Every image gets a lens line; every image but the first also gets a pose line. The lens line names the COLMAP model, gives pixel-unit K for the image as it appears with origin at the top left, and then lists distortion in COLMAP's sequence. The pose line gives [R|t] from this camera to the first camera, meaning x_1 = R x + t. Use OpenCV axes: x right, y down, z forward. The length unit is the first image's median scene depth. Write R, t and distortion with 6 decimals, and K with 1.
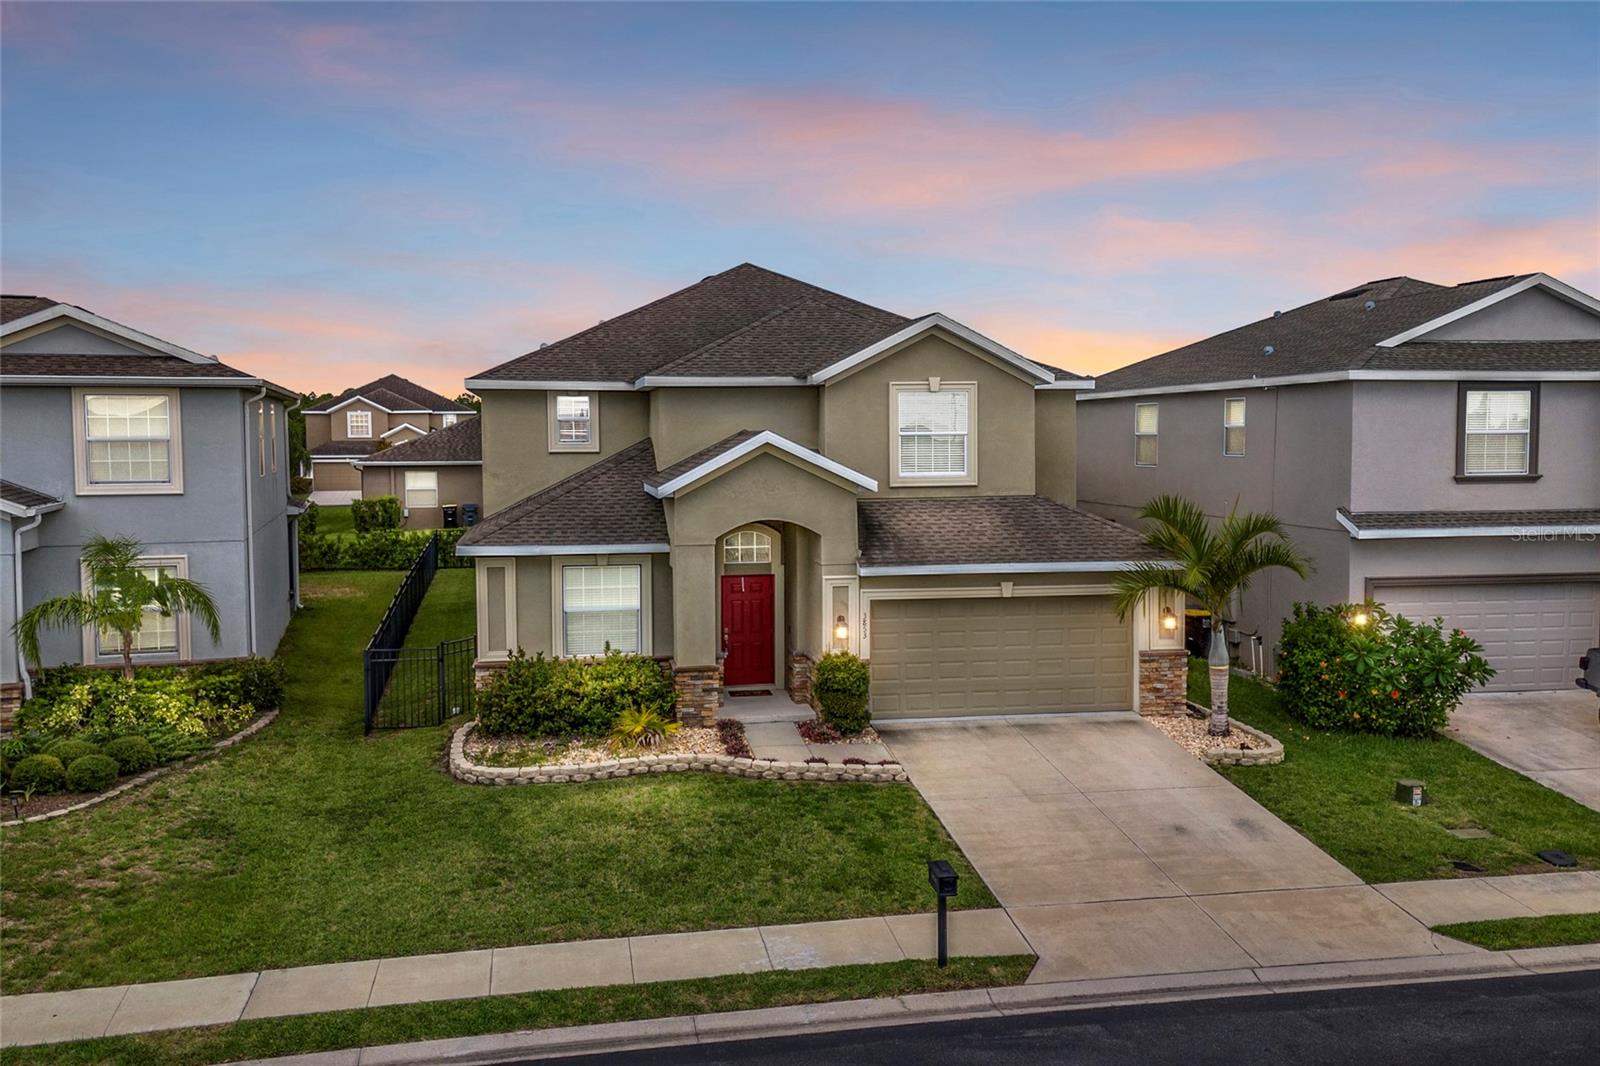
lens RADIAL K [[1322.8, 0, 800.0], [0, 1322.8, 533.0], [0, 0, 1]] dist [0.001975, -0.006124]
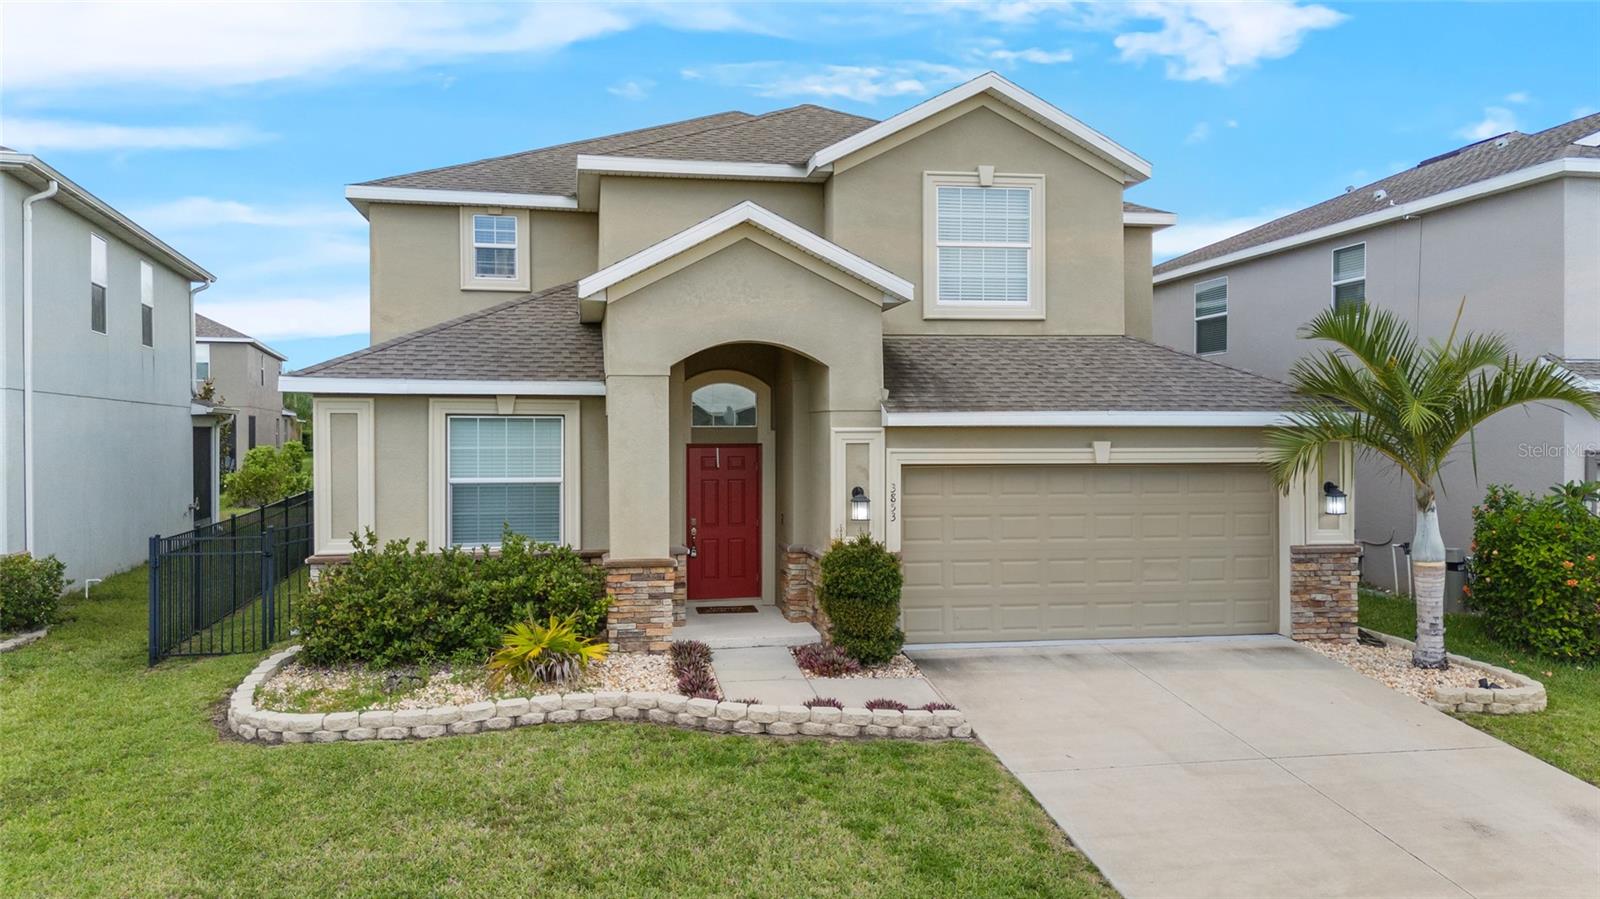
lens RADIAL K [[1184.6, 0, 800.0], [0, 1184.6, 449.5], [0, 0, 1]] dist [0.004020, -0.002647]
pose [[0.999995, 0.002714, 0.001700, 0.000334], [-0.002628, 0.998804, -0.048820, 0.076028], [-0.001830, 0.048815, 0.998806, 0.416742]]
